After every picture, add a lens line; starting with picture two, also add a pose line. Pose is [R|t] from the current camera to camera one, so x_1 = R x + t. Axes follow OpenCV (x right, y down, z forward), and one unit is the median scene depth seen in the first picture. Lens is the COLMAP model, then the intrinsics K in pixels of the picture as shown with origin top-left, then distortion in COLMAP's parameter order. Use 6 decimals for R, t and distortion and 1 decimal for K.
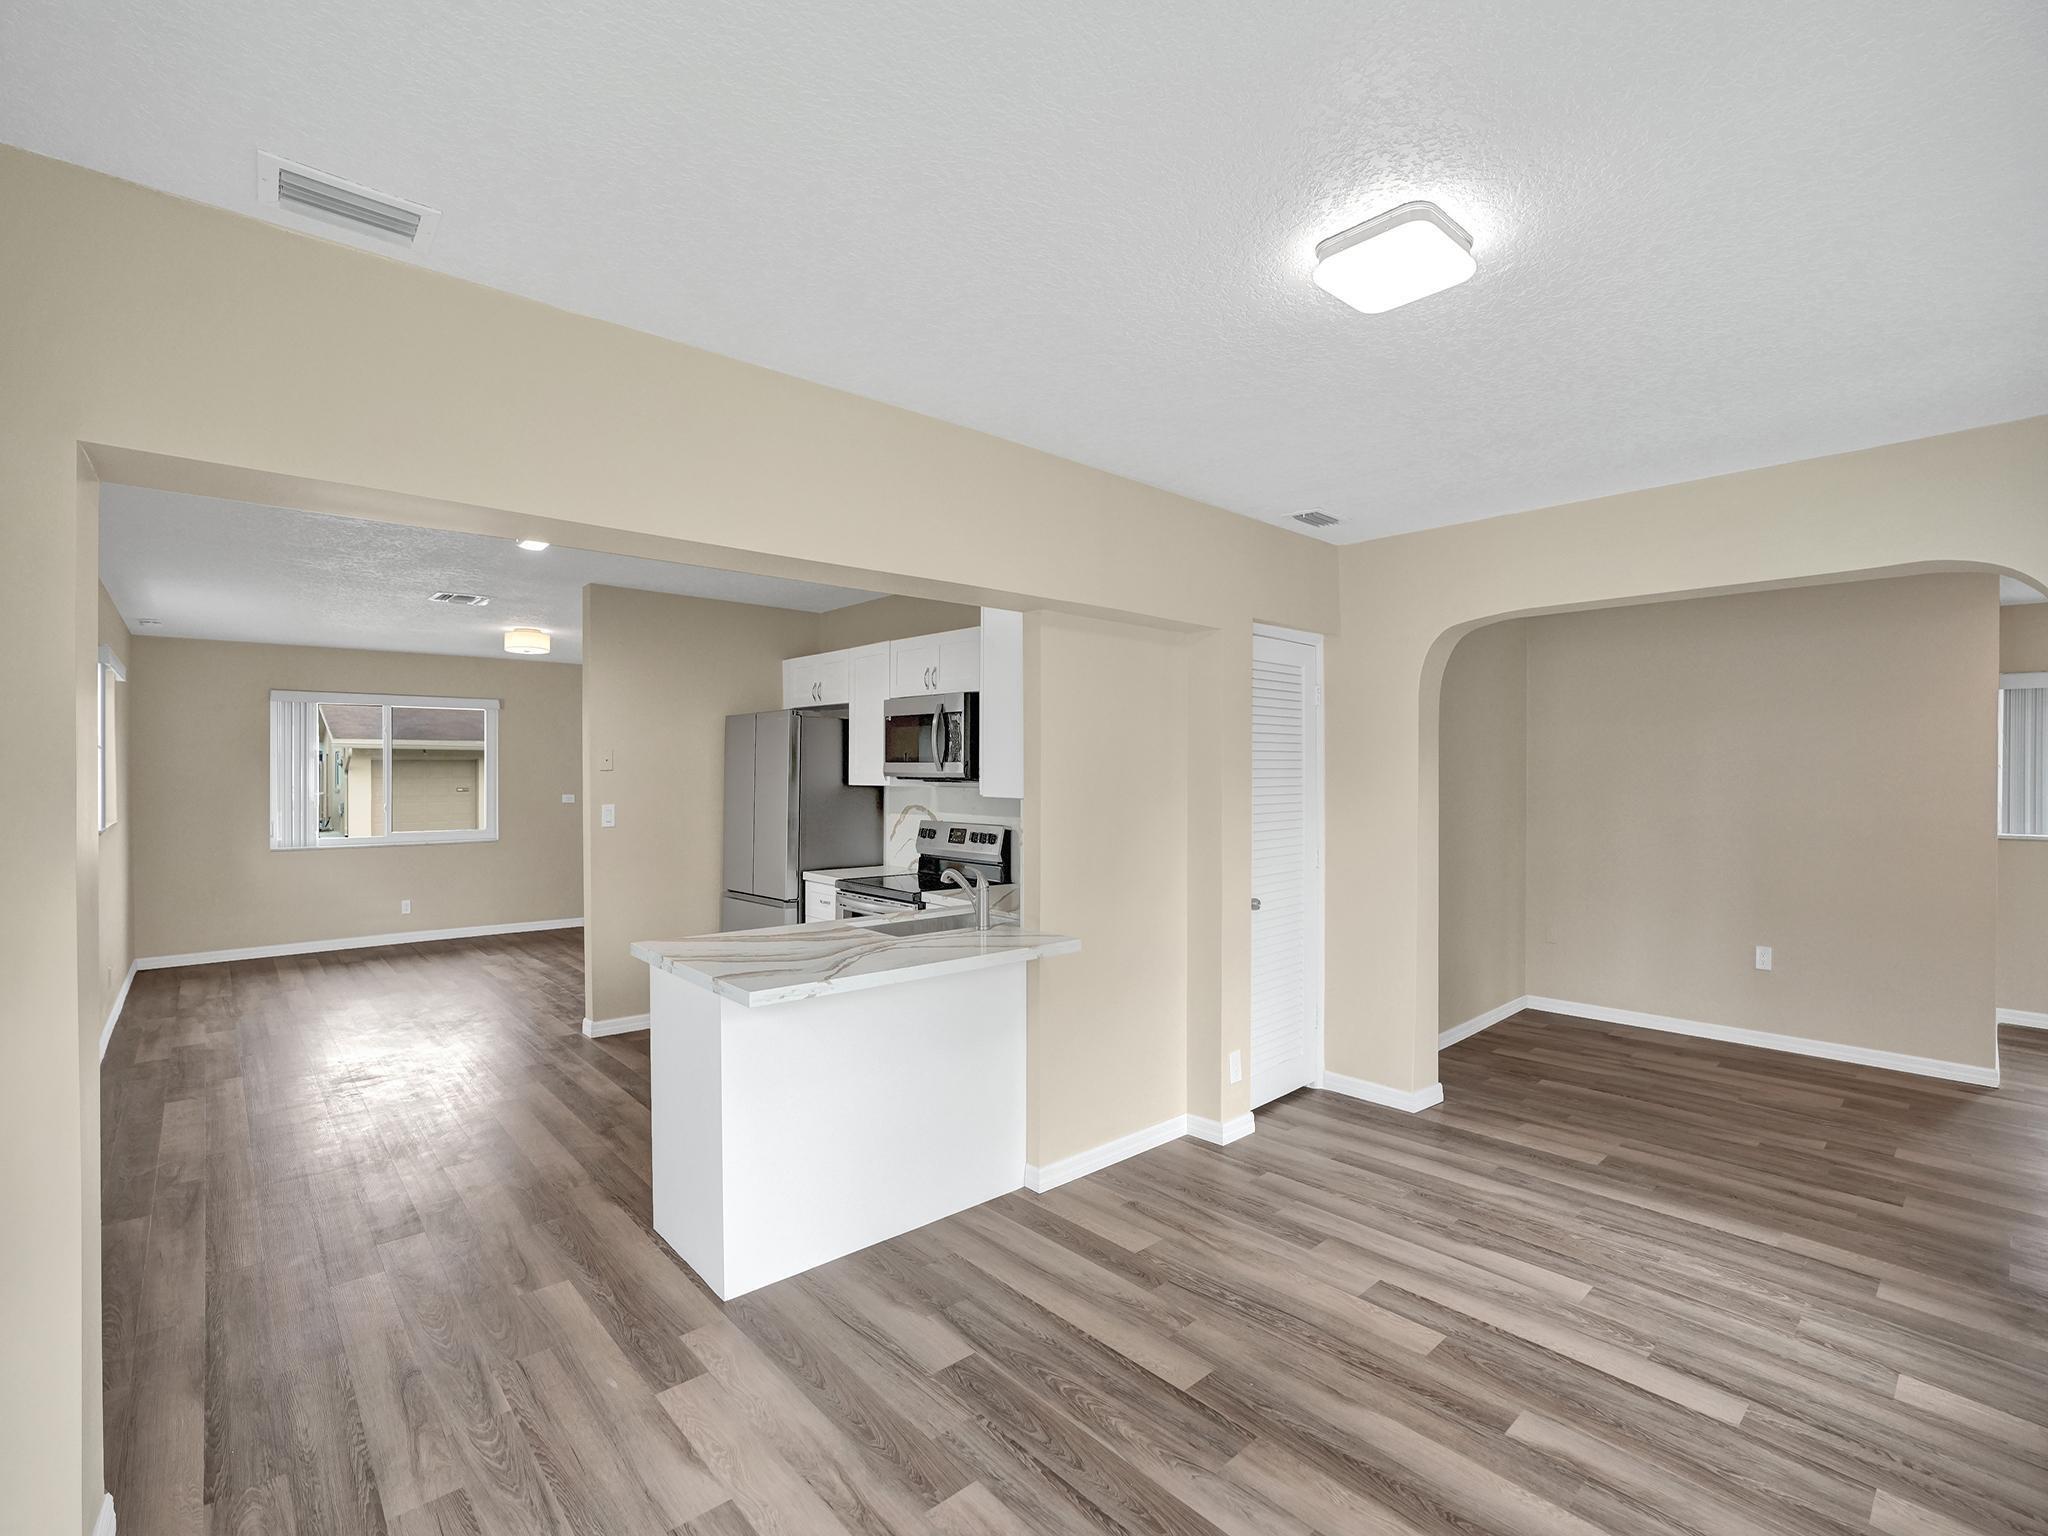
lens RADIAL K [[942.2, 0, 1028.9], [0, 942.2, 767.9], [0, 0, 1]] dist [-0.070710, 0.028164]
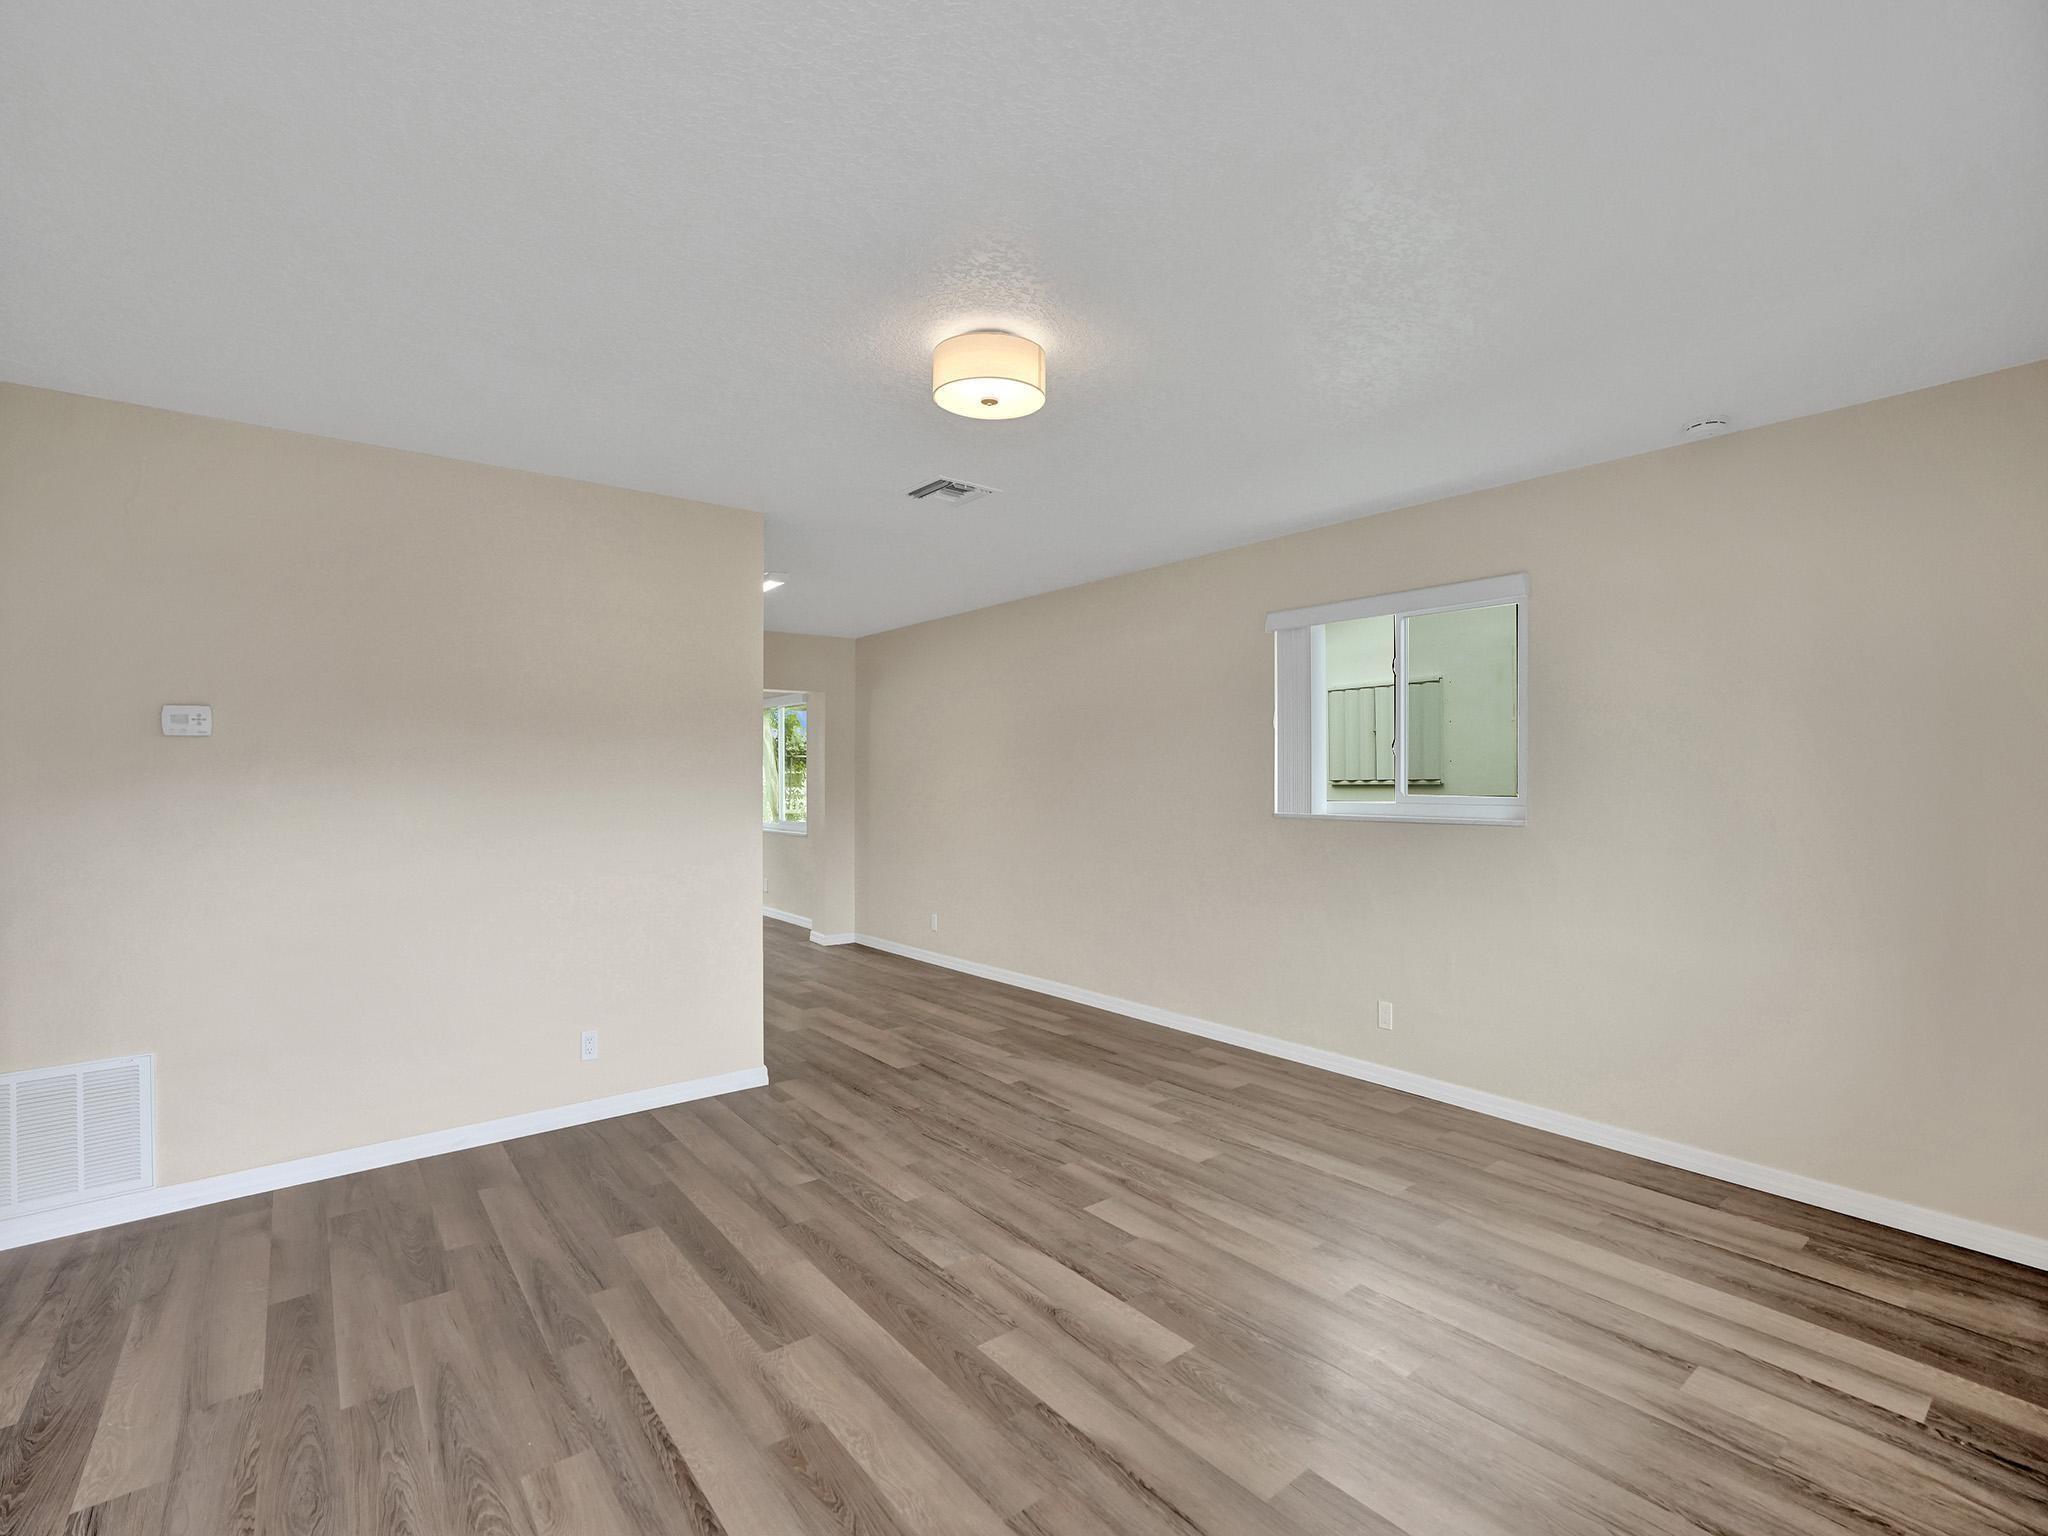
lens RADIAL K [[947.9, 0, 1033.7], [0, 947.9, 767.0], [0, 0, 1]] dist [-0.075537, 0.028368]
pose [[-0.998126, 0.005195, 0.060974, -0.789091], [0.004249, 0.999869, -0.015636, 0.033532], [-0.061048, -0.015348, -0.998017, 1.855389]]
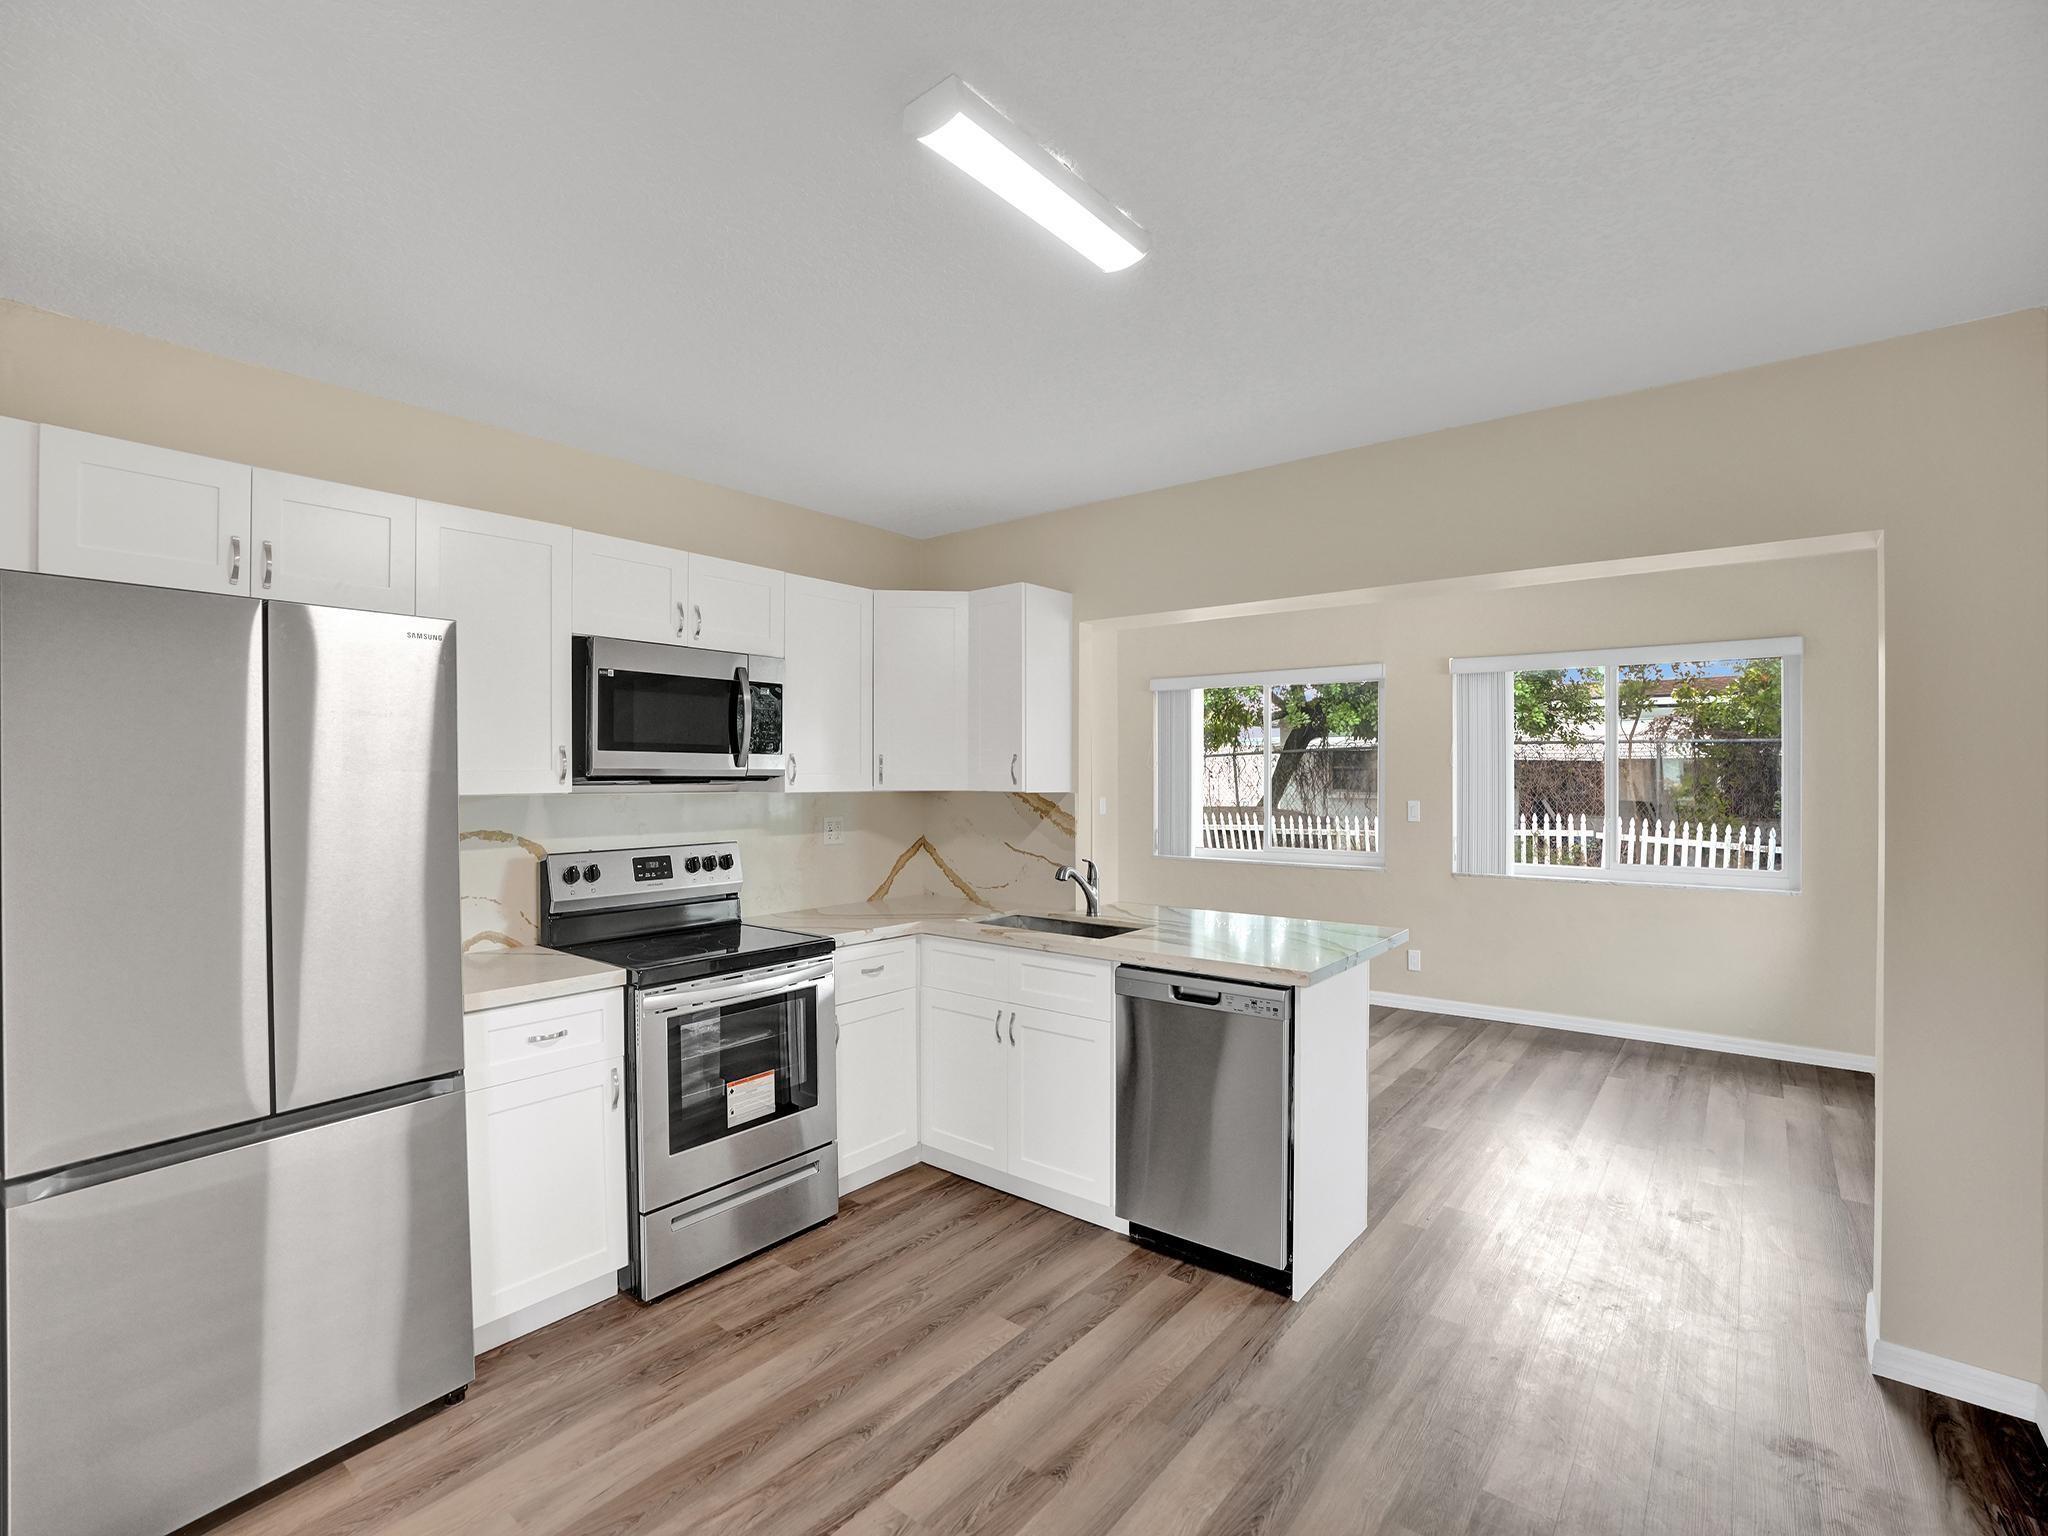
lens RADIAL K [[942.2, 0, 1028.9], [0, 942.2, 767.9], [0, 0, 1]] dist [-0.070710, 0.028164]
pose [[-0.165682, 0.002790, 0.986175, -0.721063], [-0.002128, 0.999993, -0.003186, 0.005429], [-0.986177, -0.002627, -0.165675, 0.827772]]
